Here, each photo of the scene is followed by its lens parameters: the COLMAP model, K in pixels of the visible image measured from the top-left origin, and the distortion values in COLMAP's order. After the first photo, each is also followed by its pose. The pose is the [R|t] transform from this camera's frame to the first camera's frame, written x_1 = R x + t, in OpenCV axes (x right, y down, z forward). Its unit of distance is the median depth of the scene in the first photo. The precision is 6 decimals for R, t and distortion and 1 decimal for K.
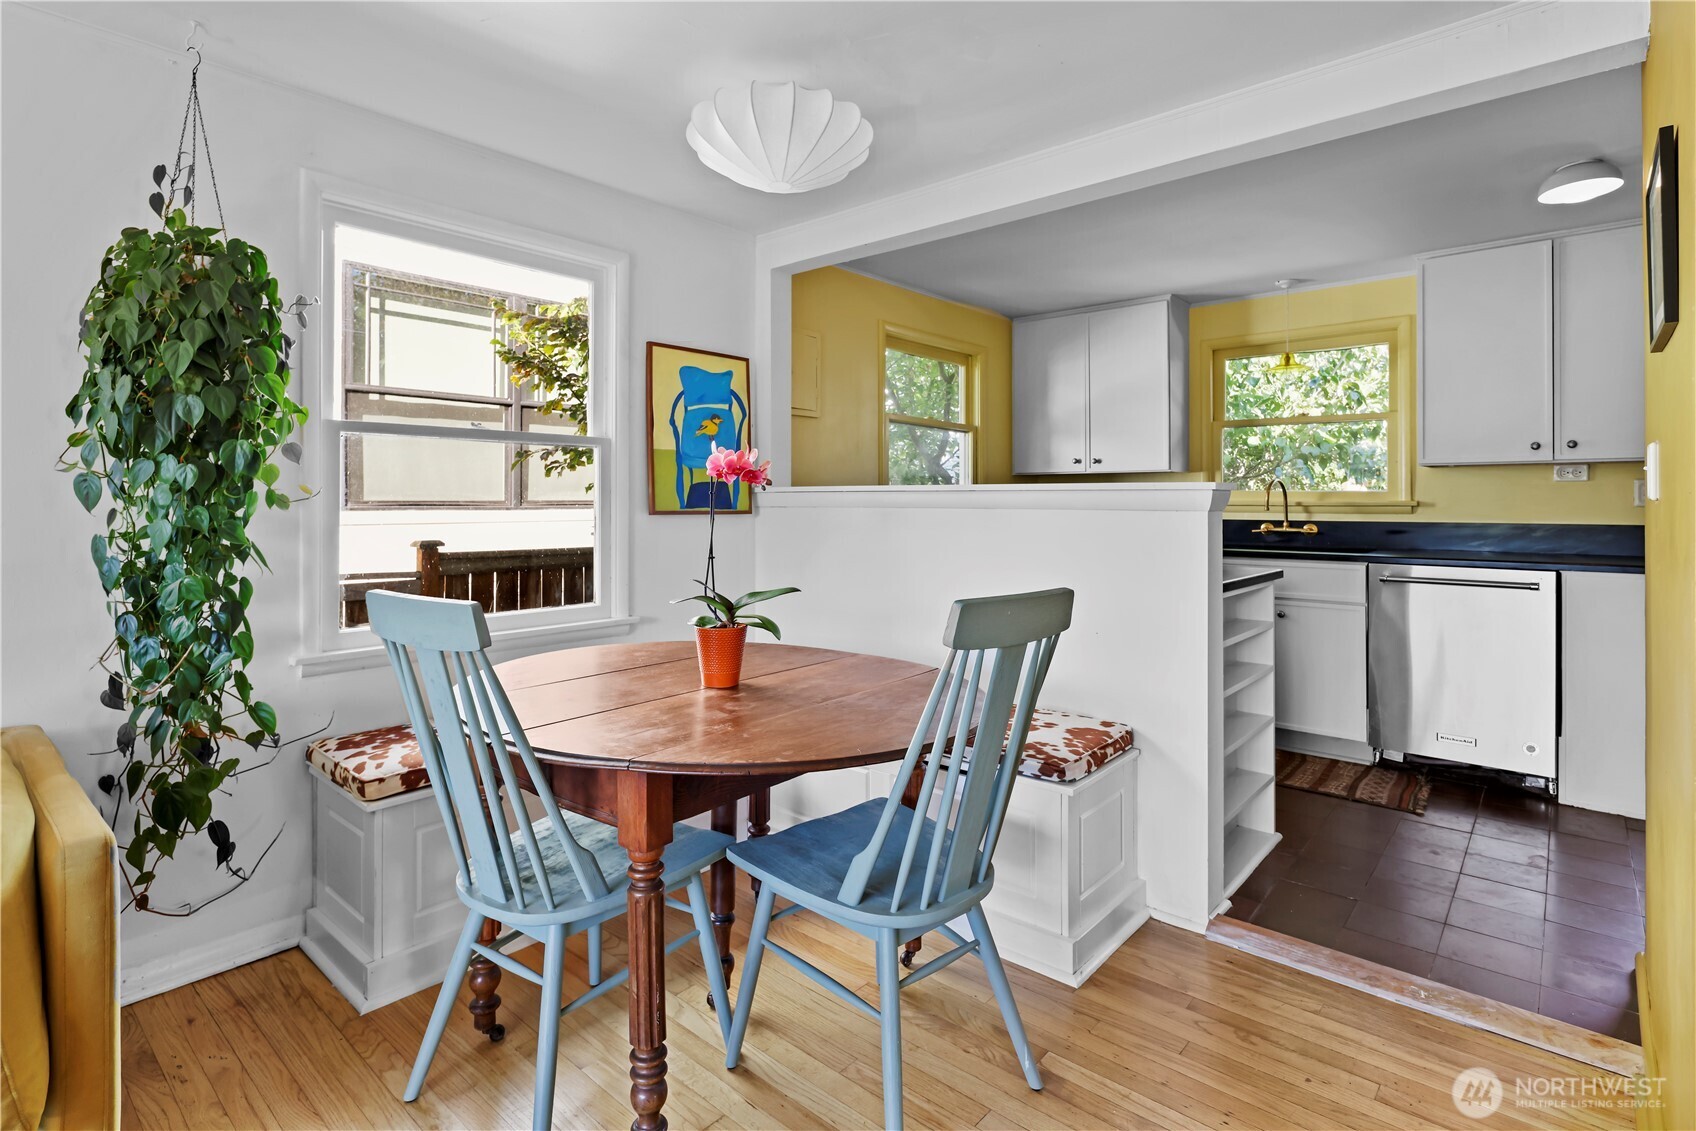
lens RADIAL K [[828.2, 0, 844.6], [0, 828.2, 500.3], [0, 0, 1]] dist [0.007570, -0.006609]
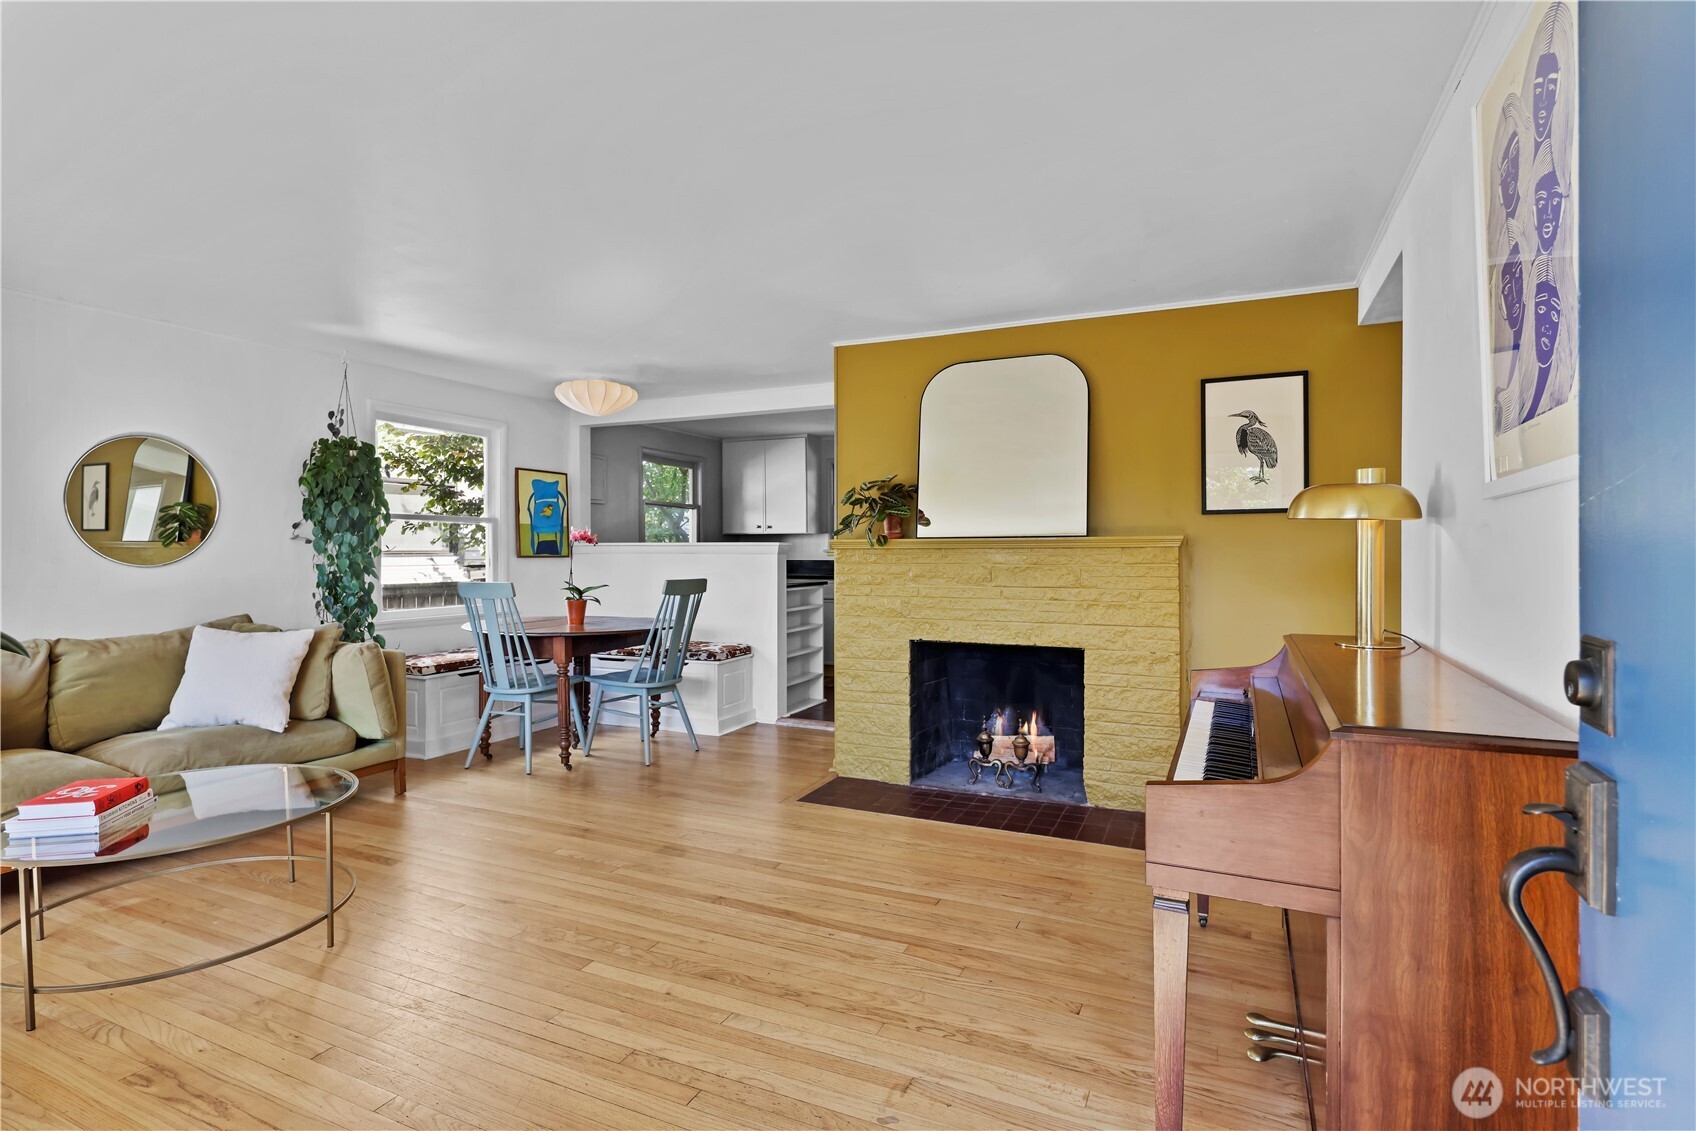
lens RADIAL K [[828.2, 0, 846.7], [0, 828.2, 552.5], [0, 0, 1]] dist [0.007570, -0.006609]
pose [[0.957901, -0.003103, 0.287081, -0.056406], [0.002117, 0.999991, 0.003745, -0.000743], [-0.287090, -0.002979, 0.957899, -1.086280]]
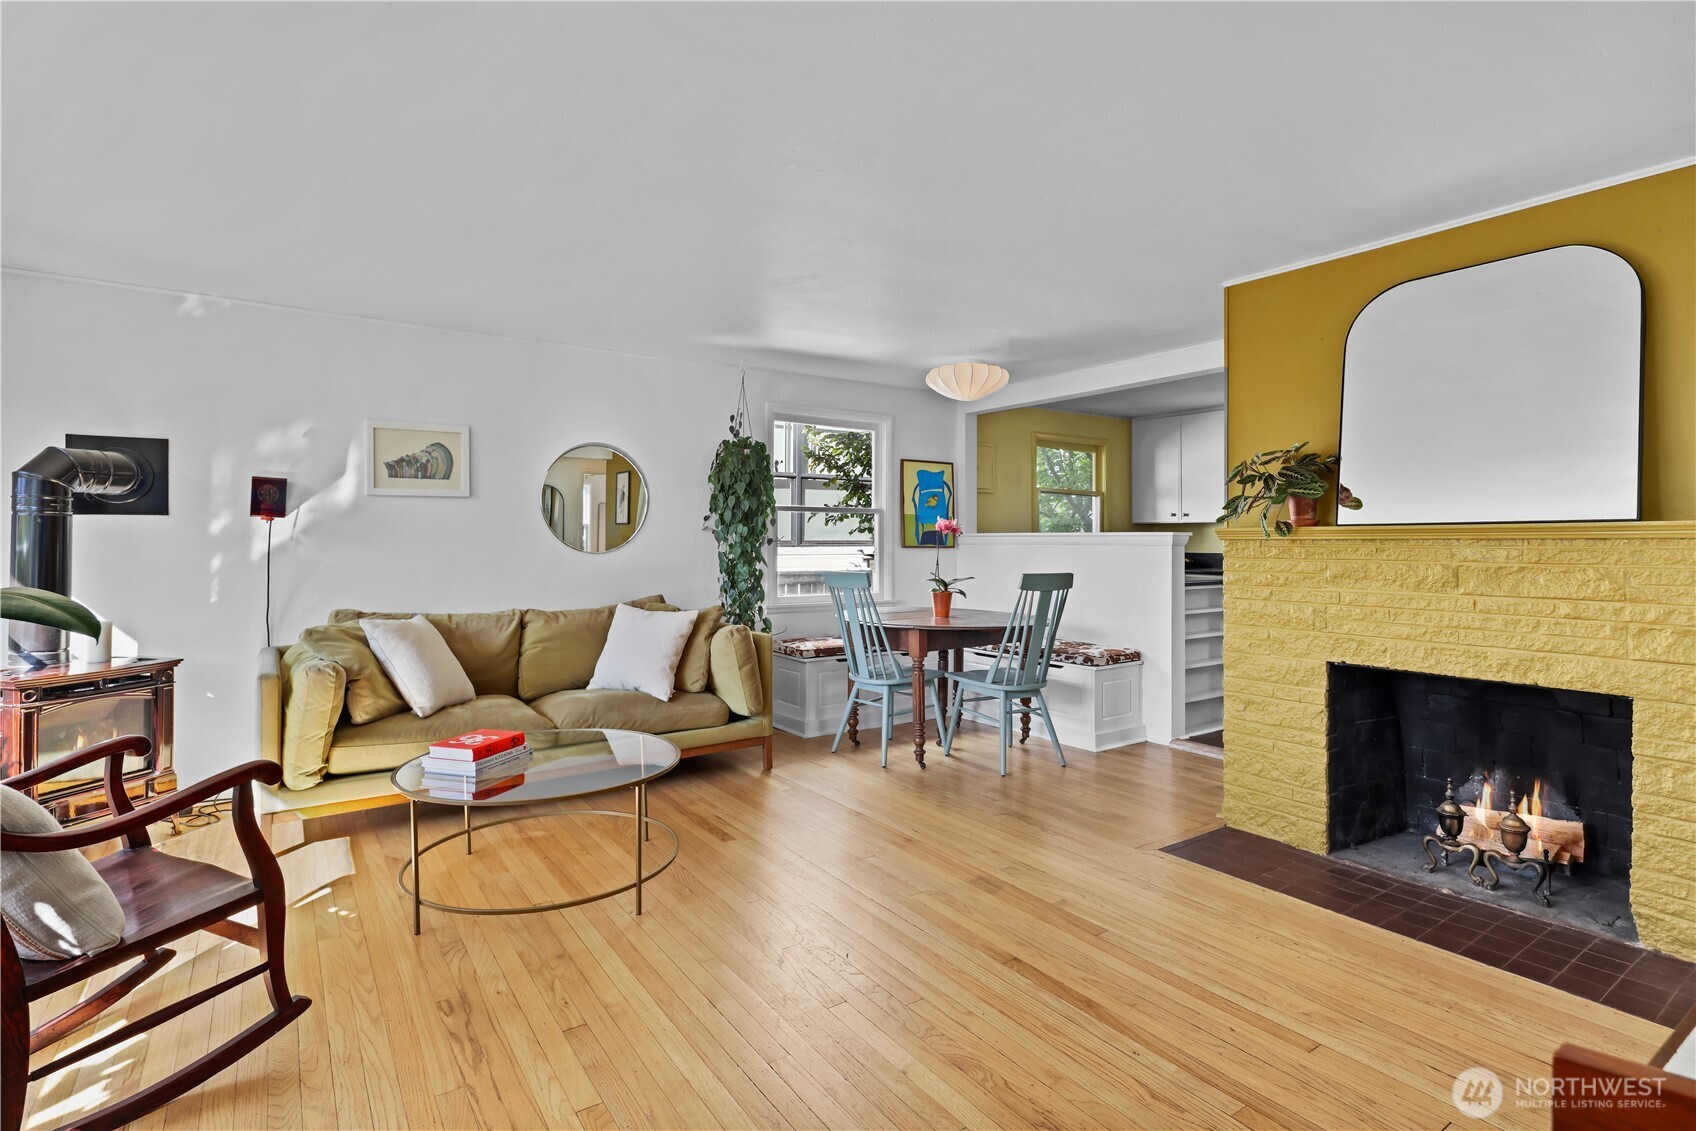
lens RADIAL K [[828.2, 0, 845.4], [0, 828.2, 537.0], [0, 0, 1]] dist [0.007570, -0.006609]
pose [[0.970260, 0.000102, -0.242067, 0.109045], [-0.001244, 0.999989, -0.004567, 0.000751], [0.242064, 0.004732, 0.970249, -0.943087]]
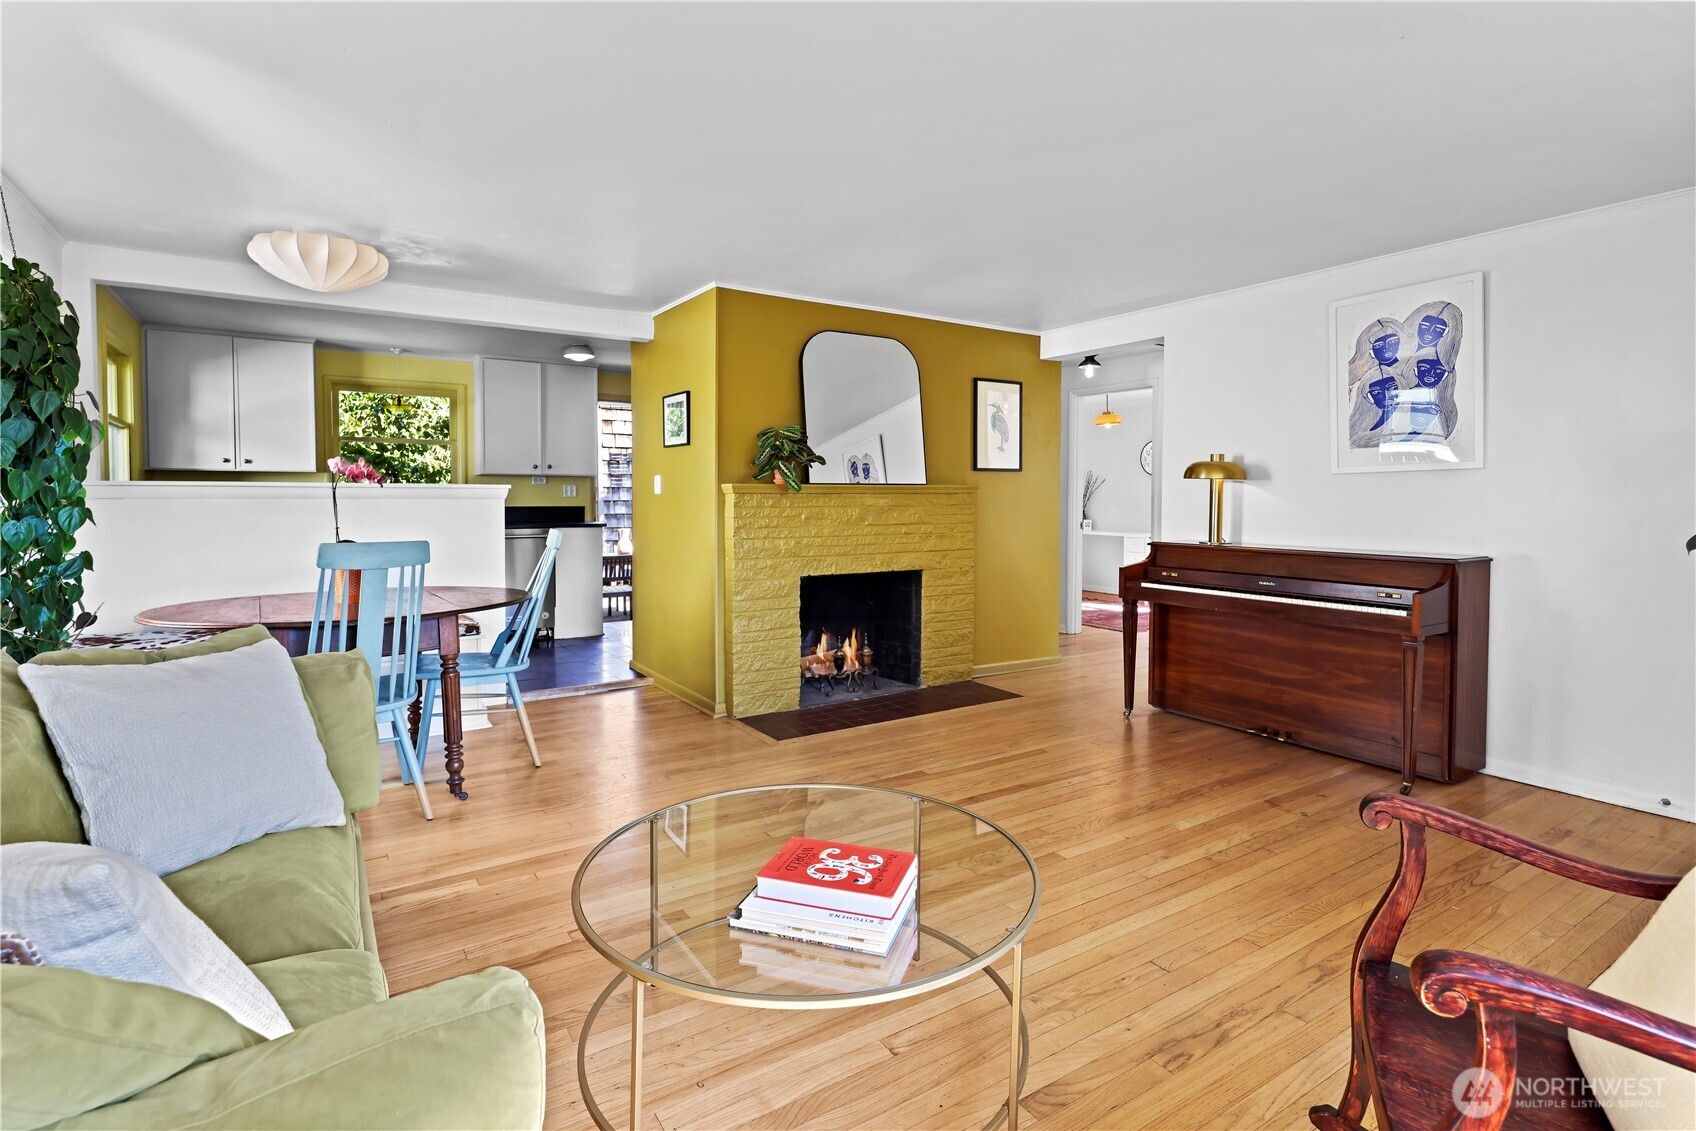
lens RADIAL K [[828.2, 0, 842.9], [0, 828.2, 517.5], [0, 0, 1]] dist [0.007570, -0.006609]
pose [[0.271073, -0.024591, 0.962245, -0.991379], [-0.001824, 0.999659, 0.026061, 0.003254], [-0.962557, -0.008820, 0.270935, -0.274391]]
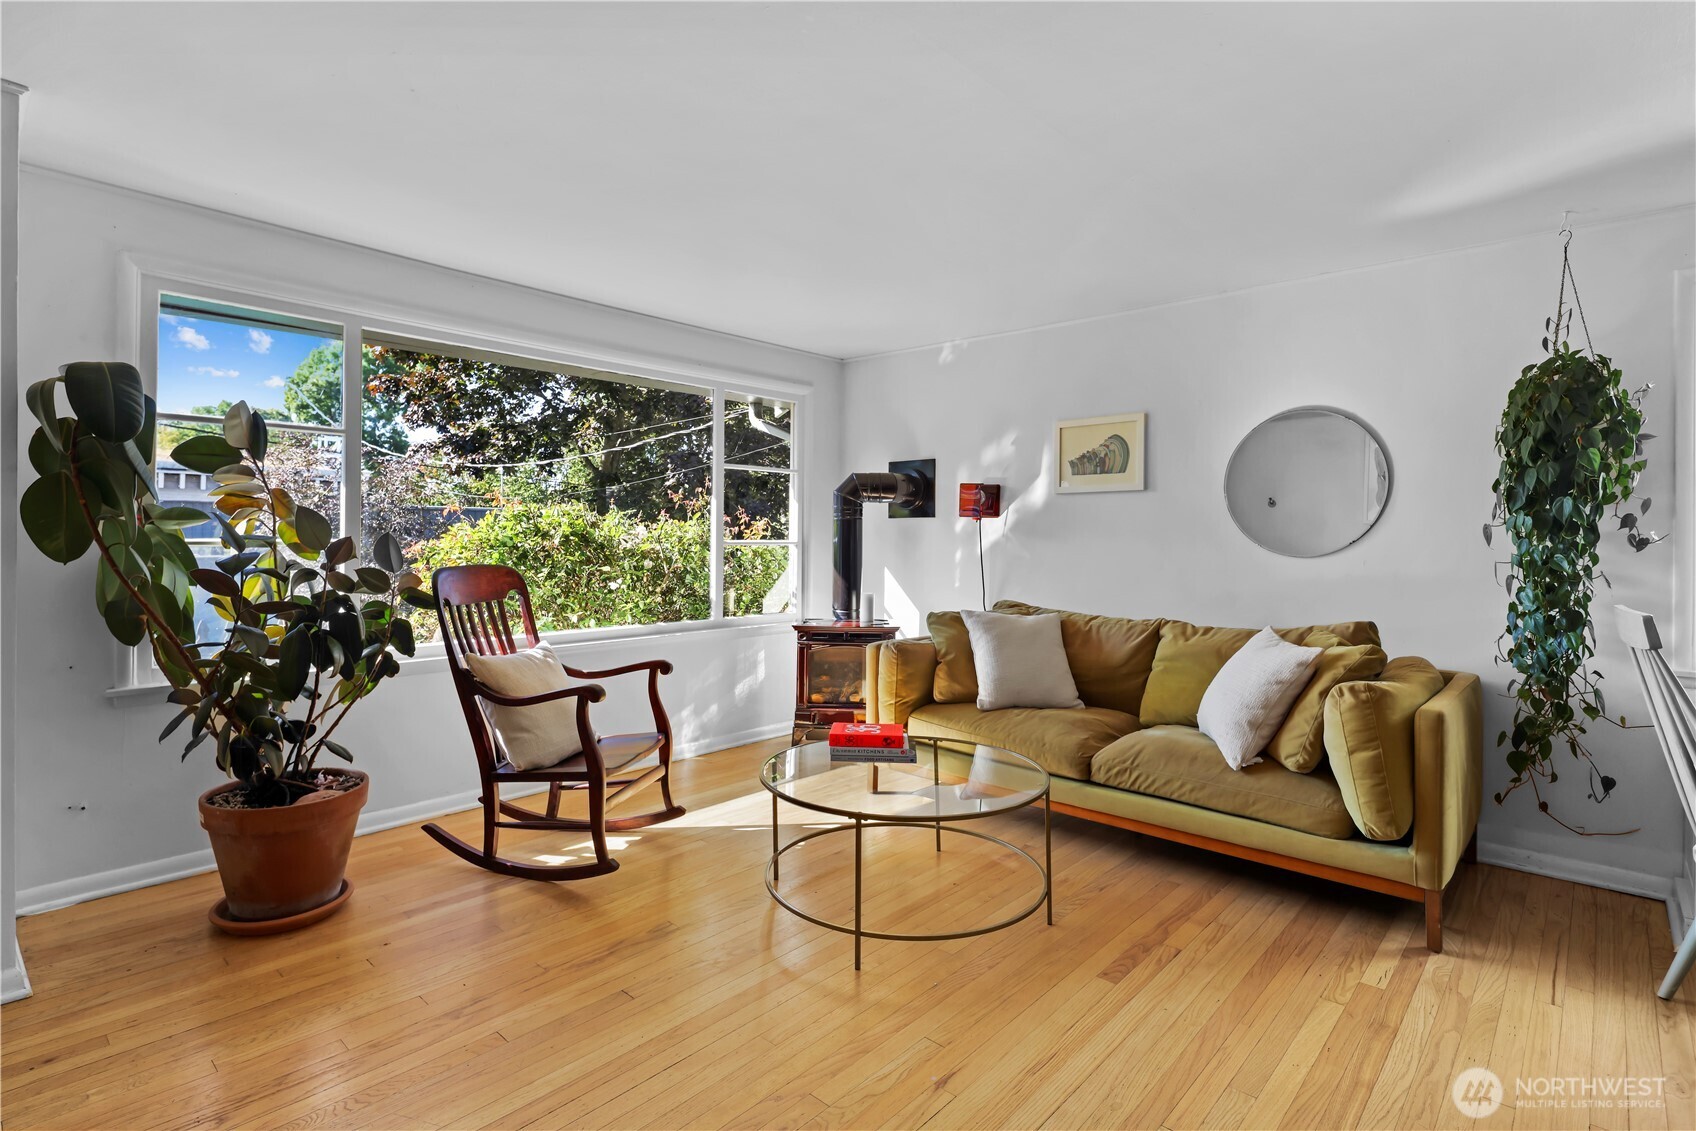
lens RADIAL K [[828.2, 0, 842.9], [0, 828.2, 536.6], [0, 0, 1]] dist [0.007570, -0.006609]
pose [[-0.019247, 0.000889, -0.999814, 0.438741], [-0.007216, 0.999973, 0.001028, 0.000600], [0.999789, 0.007234, -0.019240, -0.150225]]
